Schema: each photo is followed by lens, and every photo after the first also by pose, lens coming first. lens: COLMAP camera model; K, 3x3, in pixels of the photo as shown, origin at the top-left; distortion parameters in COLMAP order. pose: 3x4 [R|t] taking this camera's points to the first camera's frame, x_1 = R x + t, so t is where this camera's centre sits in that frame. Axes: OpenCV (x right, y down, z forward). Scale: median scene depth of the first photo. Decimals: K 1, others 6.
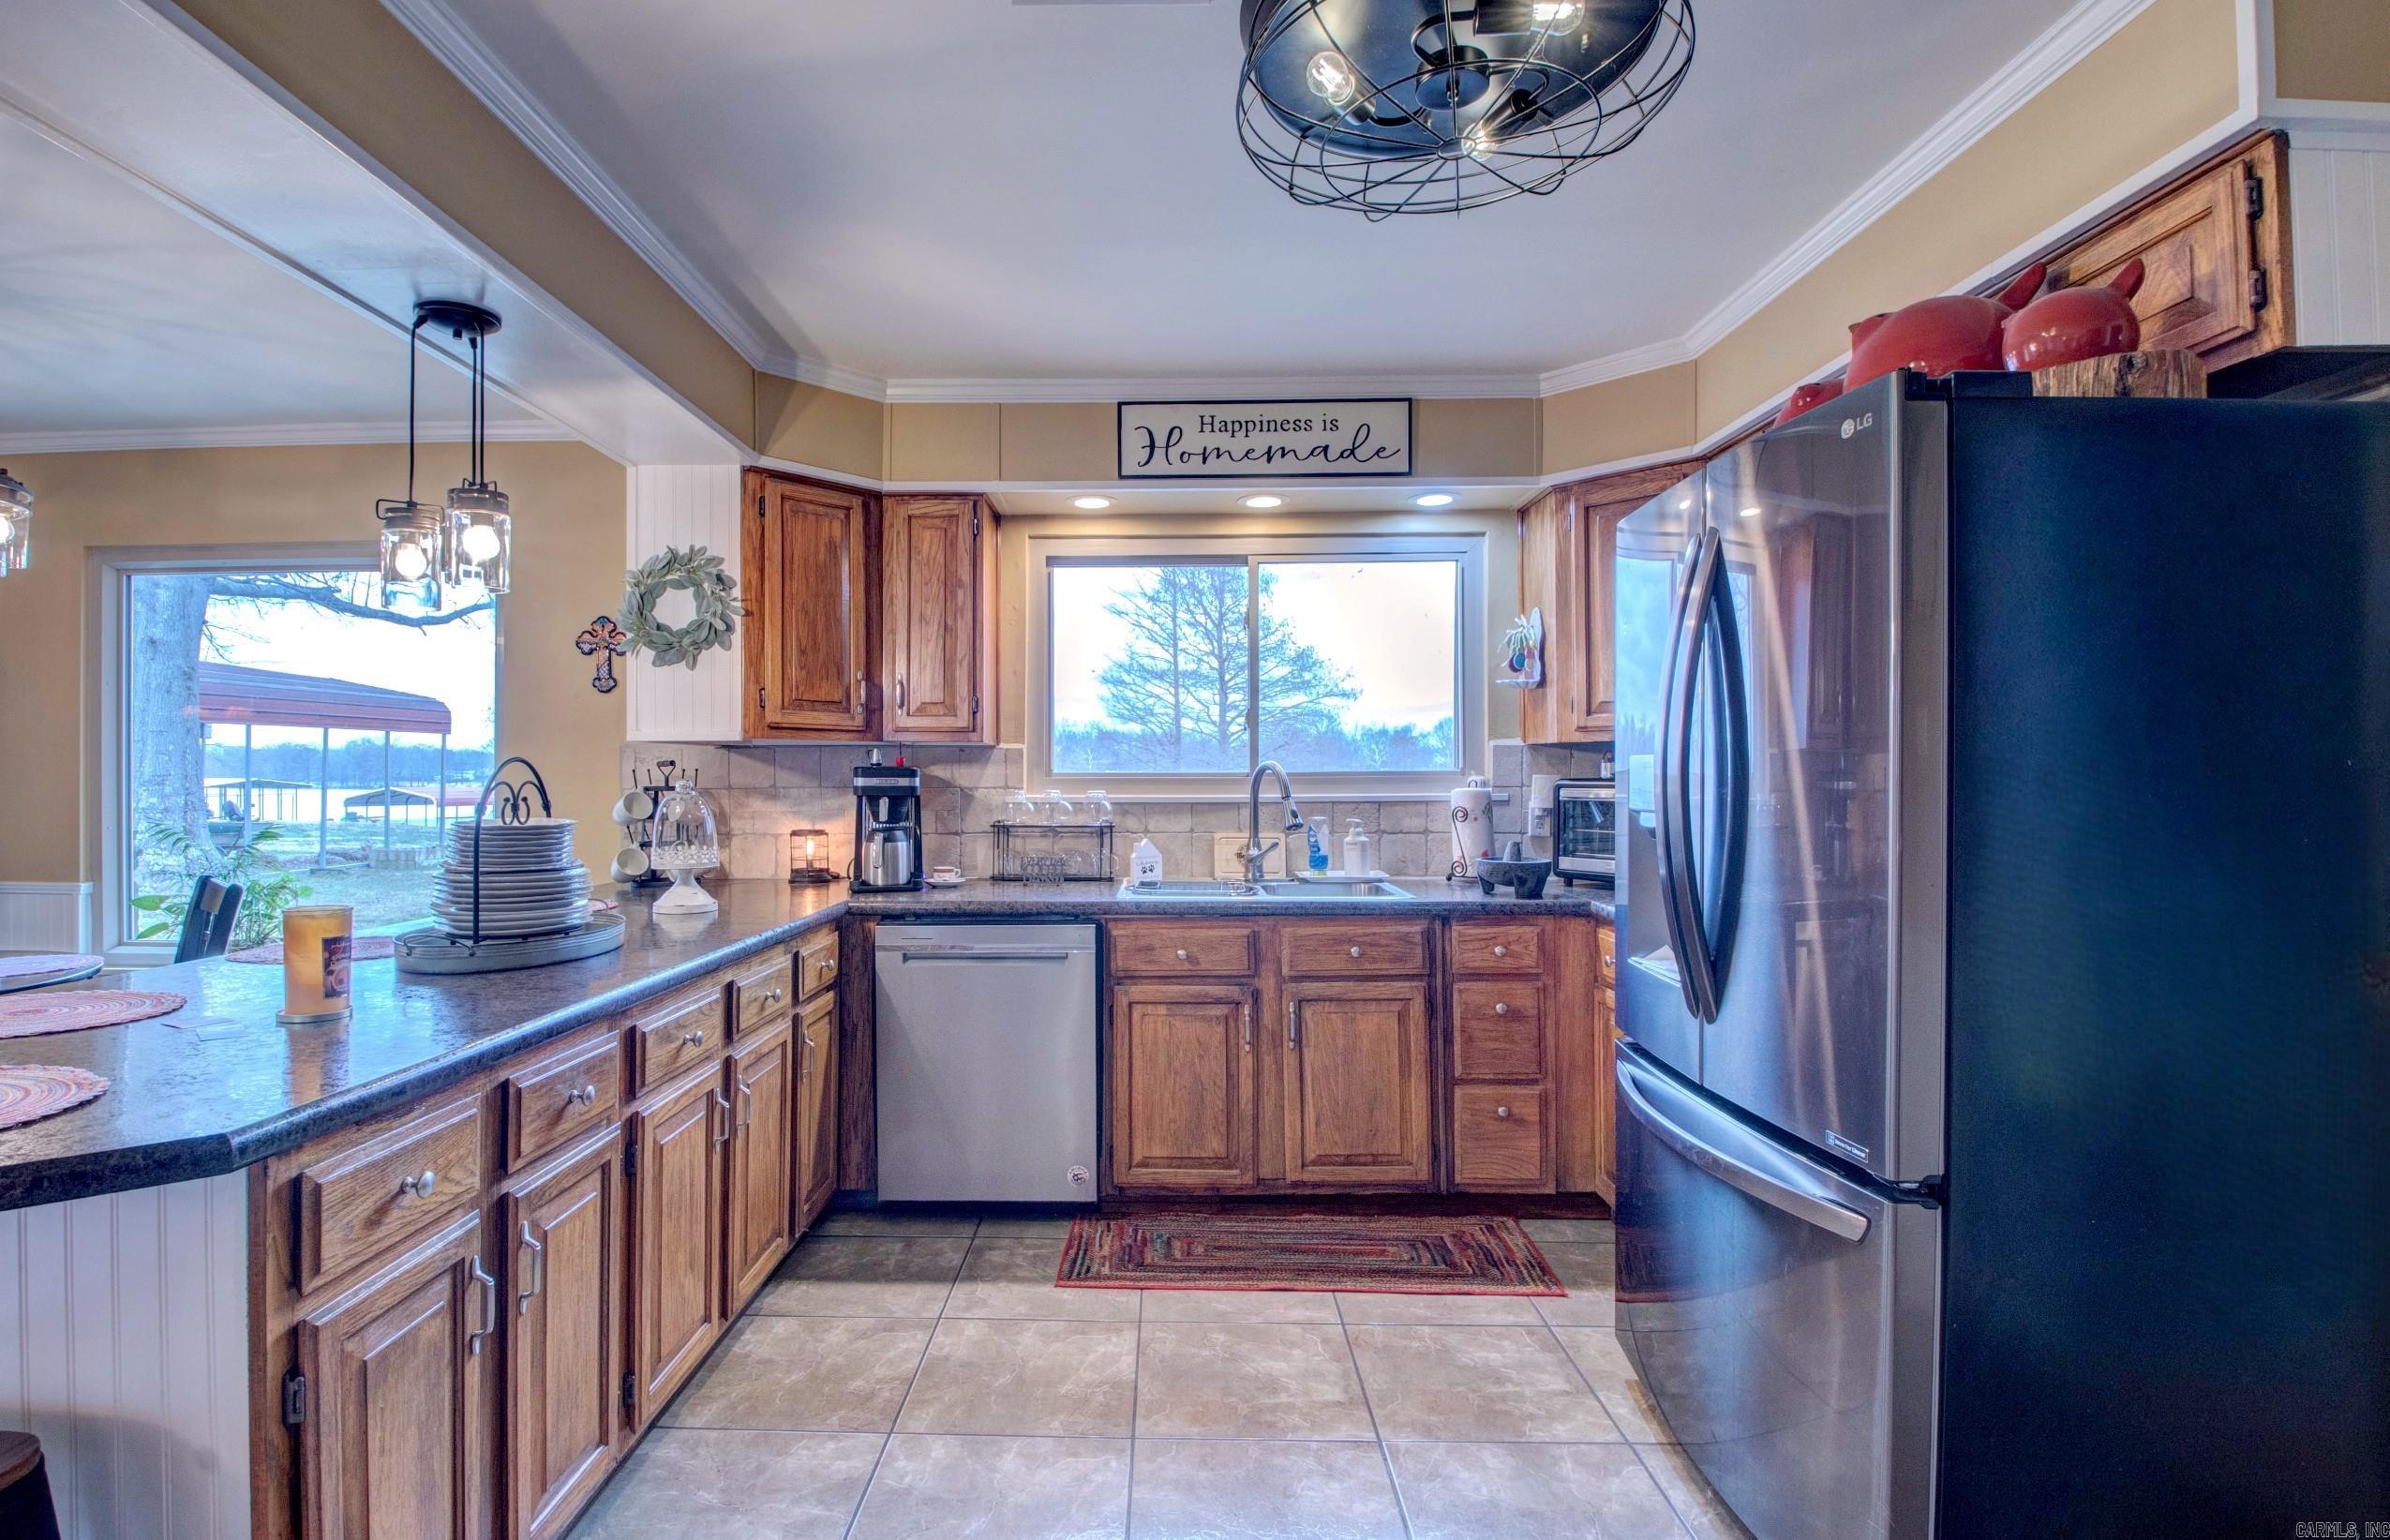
lens RADIAL K [[1157.8, 0, 1131.2], [0, 1157.8, 772.2], [0, 0, 1]] dist [0.031162, -0.029780]
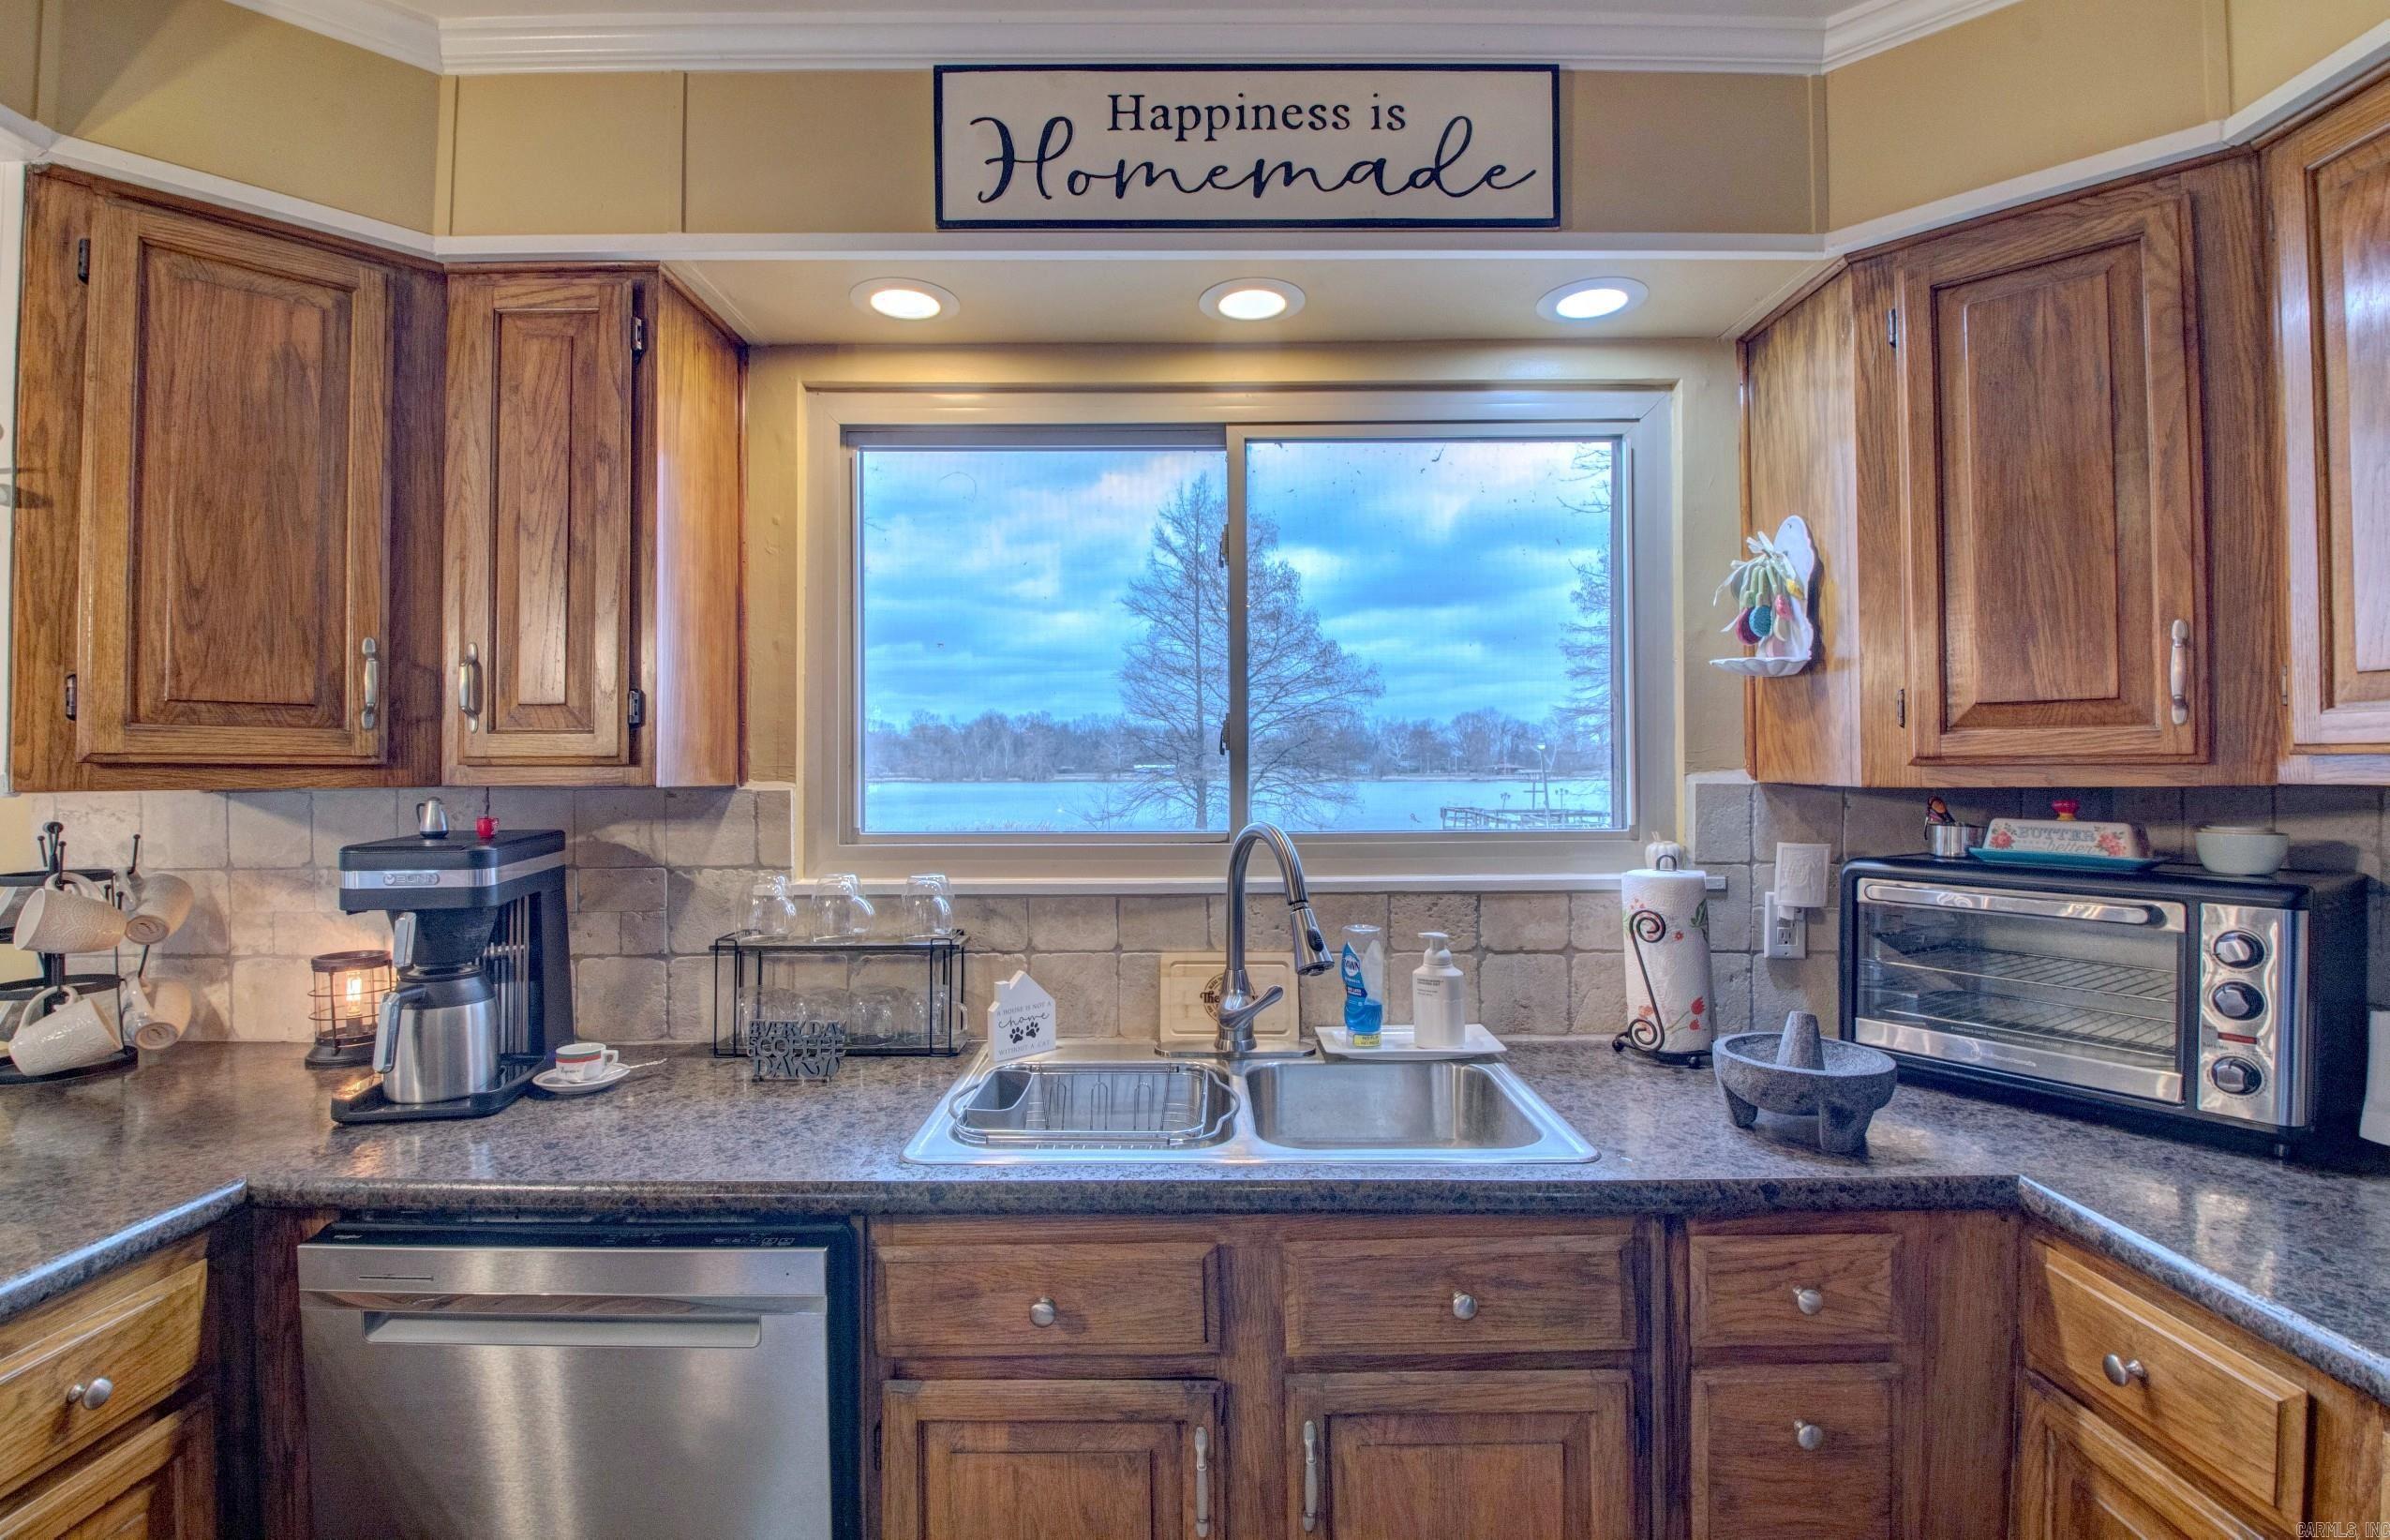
lens RADIAL K [[1120.6, 0, 1124.5], [0, 1120.6, 745.3], [0, 0, 1]] dist [-0.000918, -0.013440]
pose [[0.999550, 0.000339, -0.029995, 0.078467], [-0.000891, 0.999831, -0.018385, -0.035281], [0.029984, 0.018404, 0.999381, 0.550932]]
